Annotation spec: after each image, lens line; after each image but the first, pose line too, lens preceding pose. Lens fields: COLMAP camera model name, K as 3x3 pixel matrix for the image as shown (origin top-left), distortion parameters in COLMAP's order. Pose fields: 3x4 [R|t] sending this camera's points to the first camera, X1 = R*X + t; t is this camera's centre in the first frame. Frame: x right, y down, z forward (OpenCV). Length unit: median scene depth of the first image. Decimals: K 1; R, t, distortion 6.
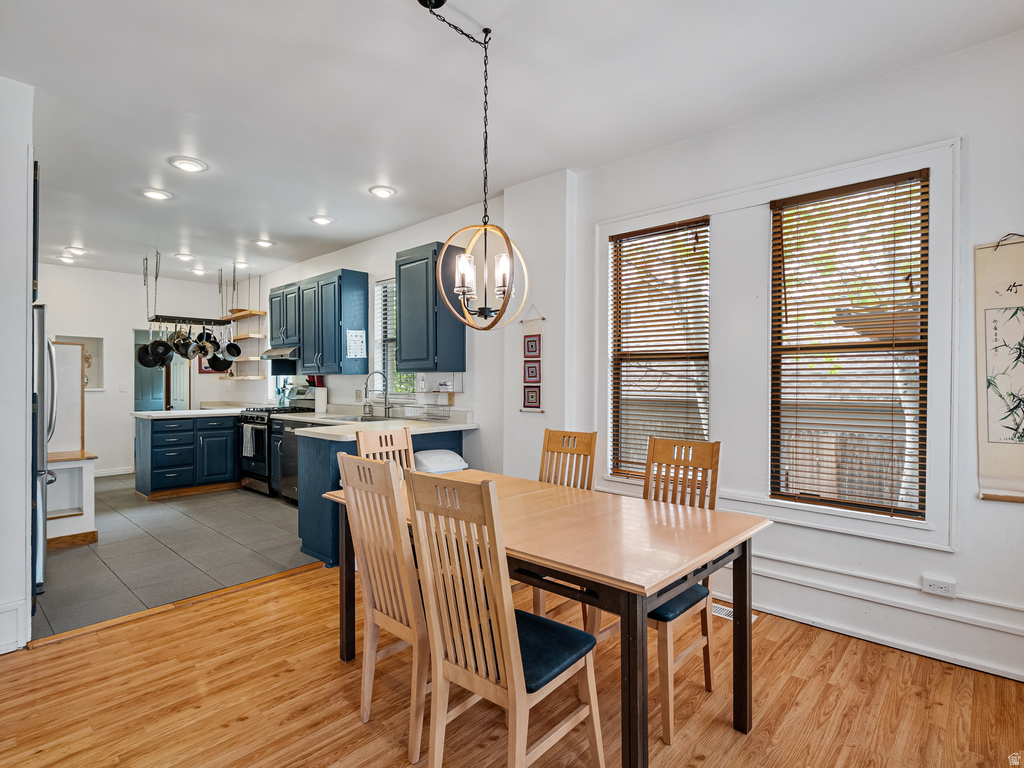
lens RADIAL K [[525.4, 0, 509.4], [0, 525.4, 379.6], [0, 0, 1]] dist [-0.004342, 0.000122]
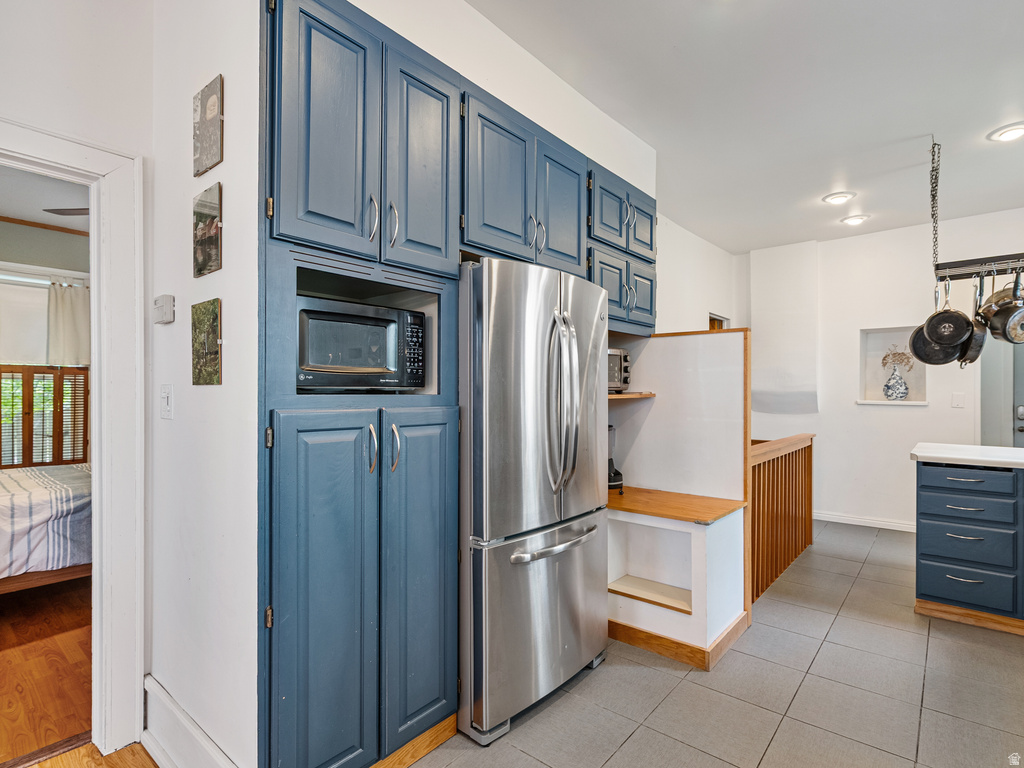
lens RADIAL K [[527.9, 0, 512.0], [0, 527.9, 384.0], [0, 0, 1]] dist [-0.000426, 0.000212]
pose [[0.036279, -0.012532, -0.999263, -0.149694], [-0.002006, 0.999918, -0.012613, 0.004540], [0.999340, 0.002462, 0.036251, 0.525060]]
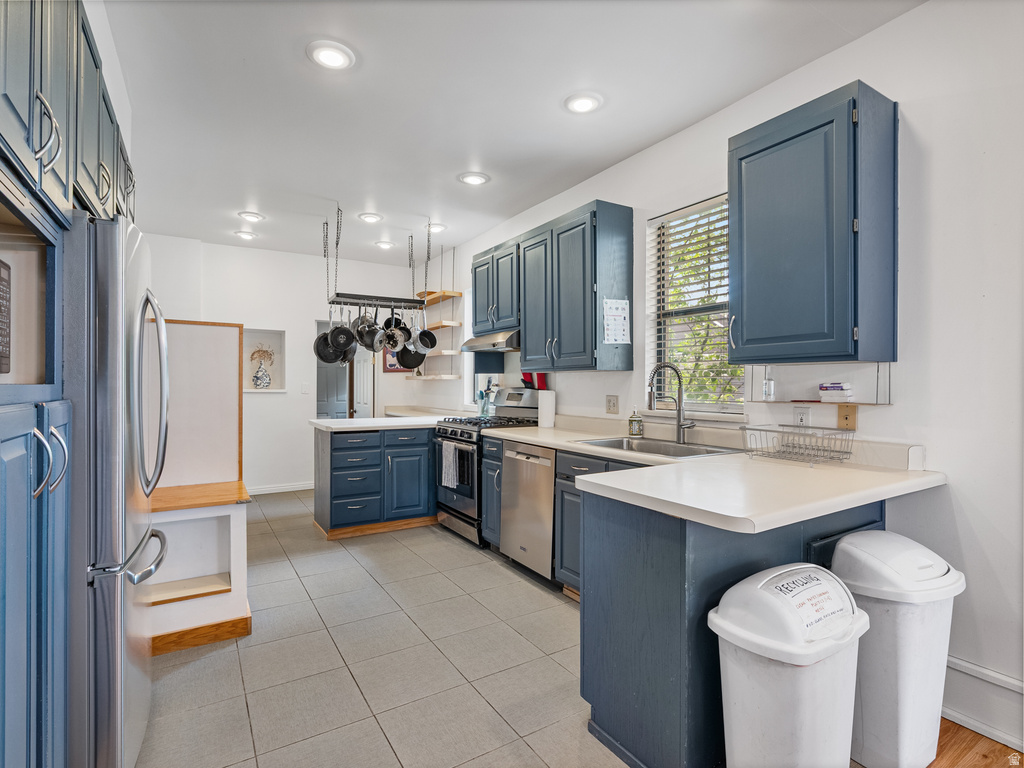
lens RADIAL K [[525.4, 0, 509.4], [0, 525.4, 379.6], [0, 0, 1]] dist [-0.004342, 0.000122]
pose [[0.959351, 0.001055, -0.282212, -0.211167], [-0.001896, 0.999995, -0.002708, 0.002661], [0.282208, 0.003133, 0.959348, 0.328049]]
